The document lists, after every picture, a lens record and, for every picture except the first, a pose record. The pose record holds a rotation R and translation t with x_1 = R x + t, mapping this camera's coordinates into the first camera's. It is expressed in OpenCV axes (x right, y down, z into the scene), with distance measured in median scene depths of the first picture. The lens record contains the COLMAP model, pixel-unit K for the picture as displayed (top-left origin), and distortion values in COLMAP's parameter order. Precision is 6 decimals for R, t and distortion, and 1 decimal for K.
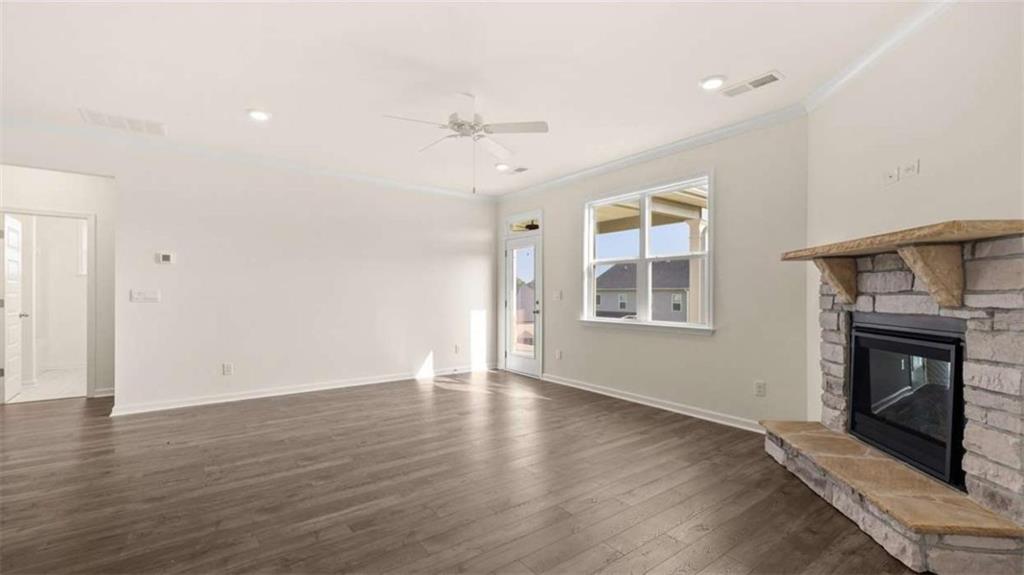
lens RADIAL K [[432.1, 0, 501.5], [0, 432.1, 295.8], [0, 0, 1]] dist [-0.001211, -0.000064]
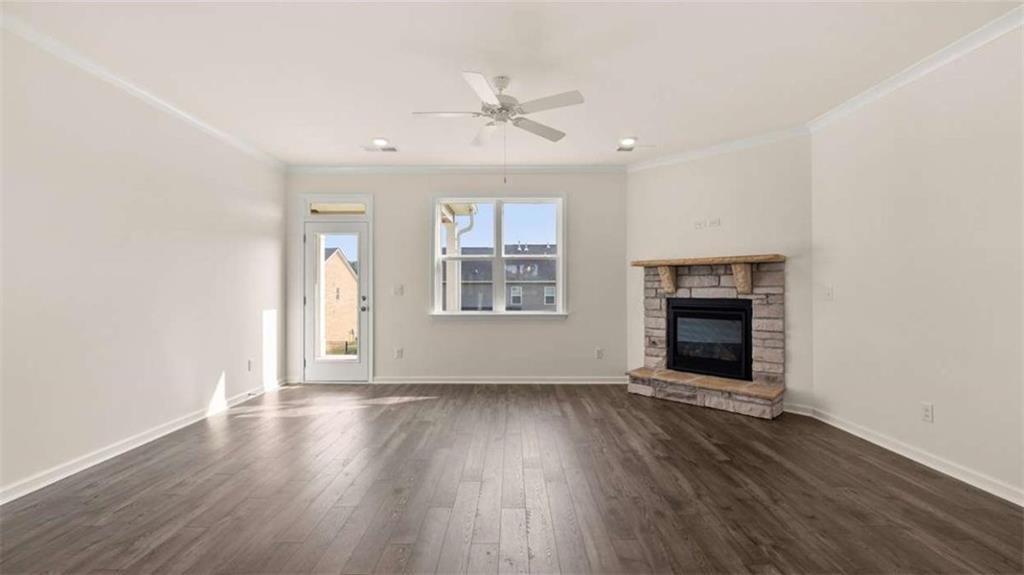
lens RADIAL K [[430.1, 0, 508.8], [0, 430.1, 289.5], [0, 0, 1]] dist [0.000551, 0.000353]
pose [[0.594014, -0.005638, 0.804435, -0.954691], [0.006856, 0.999975, 0.001945, -0.004617], [-0.804426, 0.004360, 0.594037, 0.499658]]
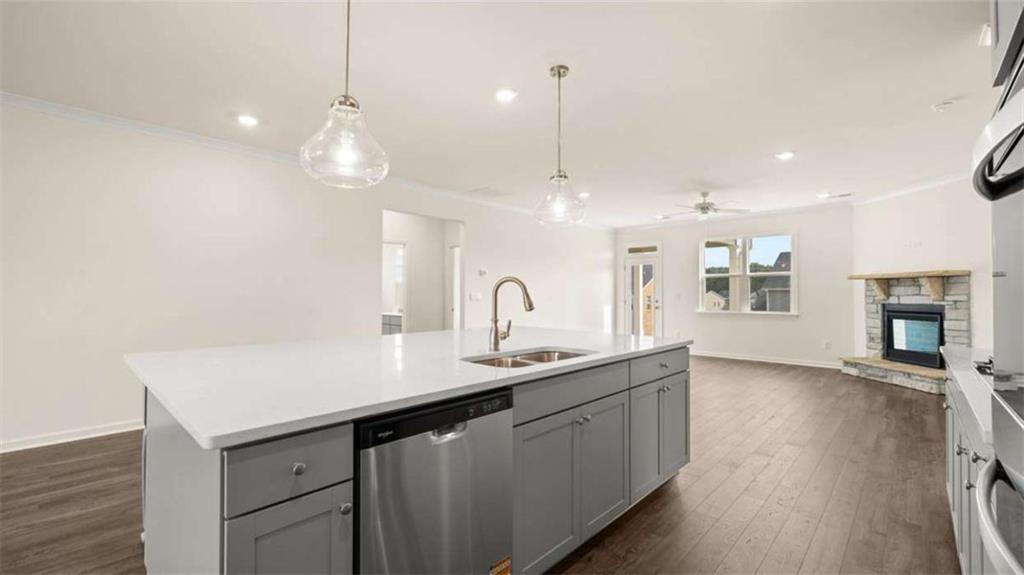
lens RADIAL K [[430.1, 0, 508.8], [0, 430.1, 289.5], [0, 0, 1]] dist [0.000551, 0.000353]
pose [[0.983445, 0.003310, 0.181176, -1.479135], [0.000100, 0.999823, -0.018808, 0.005814], [-0.181206, 0.018514, 0.983271, -0.815898]]
